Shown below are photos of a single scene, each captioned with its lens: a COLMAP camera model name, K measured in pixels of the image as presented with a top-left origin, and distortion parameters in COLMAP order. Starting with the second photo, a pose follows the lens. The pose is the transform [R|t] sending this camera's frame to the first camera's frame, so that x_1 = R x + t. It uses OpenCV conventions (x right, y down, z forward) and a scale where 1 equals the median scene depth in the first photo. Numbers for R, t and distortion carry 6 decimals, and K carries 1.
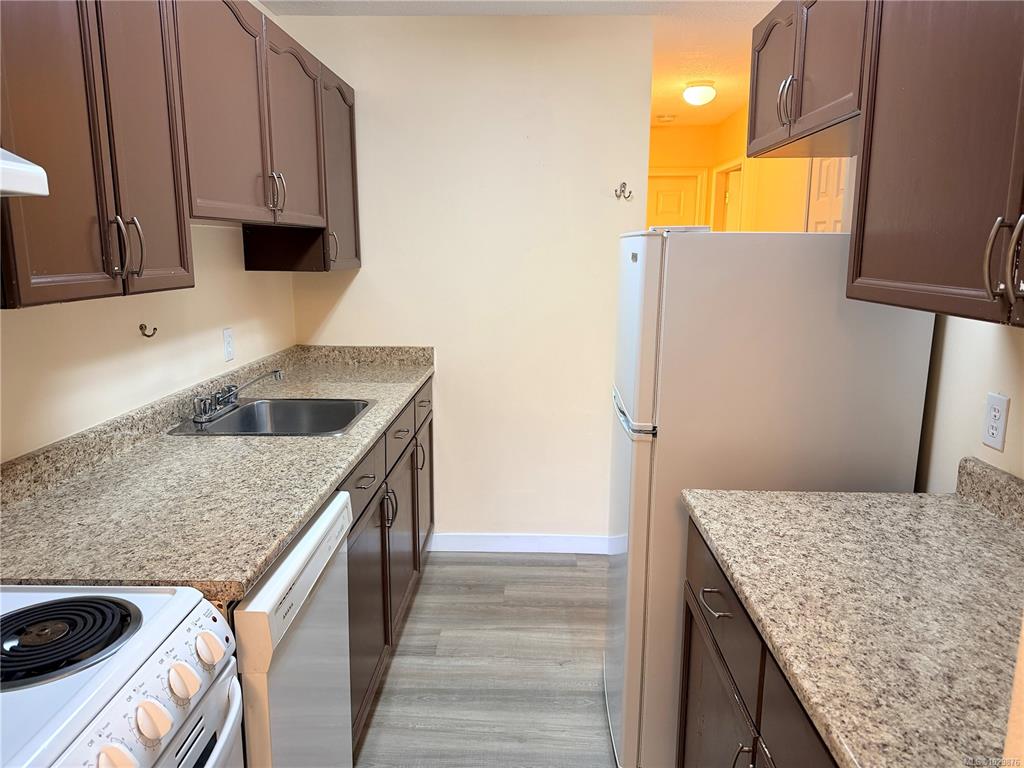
lens RADIAL K [[727.2, 0, 516.6], [0, 727.2, 384.8], [0, 0, 1]] dist [0.106608, -0.125565]
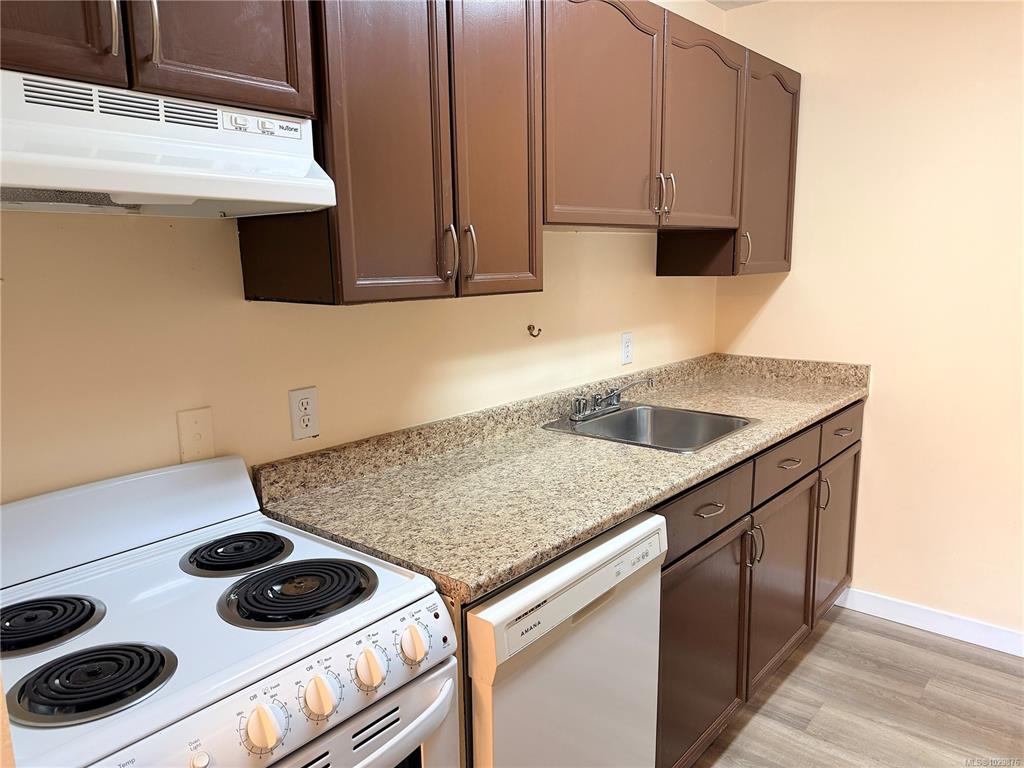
lens RADIAL K [[727.2, 0, 516.6], [0, 727.2, 384.8], [0, 0, 1]] dist [0.106608, -0.125565]
pose [[0.781269, 0.093903, -0.617091, 0.150472], [-0.099130, 0.994738, 0.025866, -0.019263], [0.616273, 0.040964, 0.786467, 0.145068]]
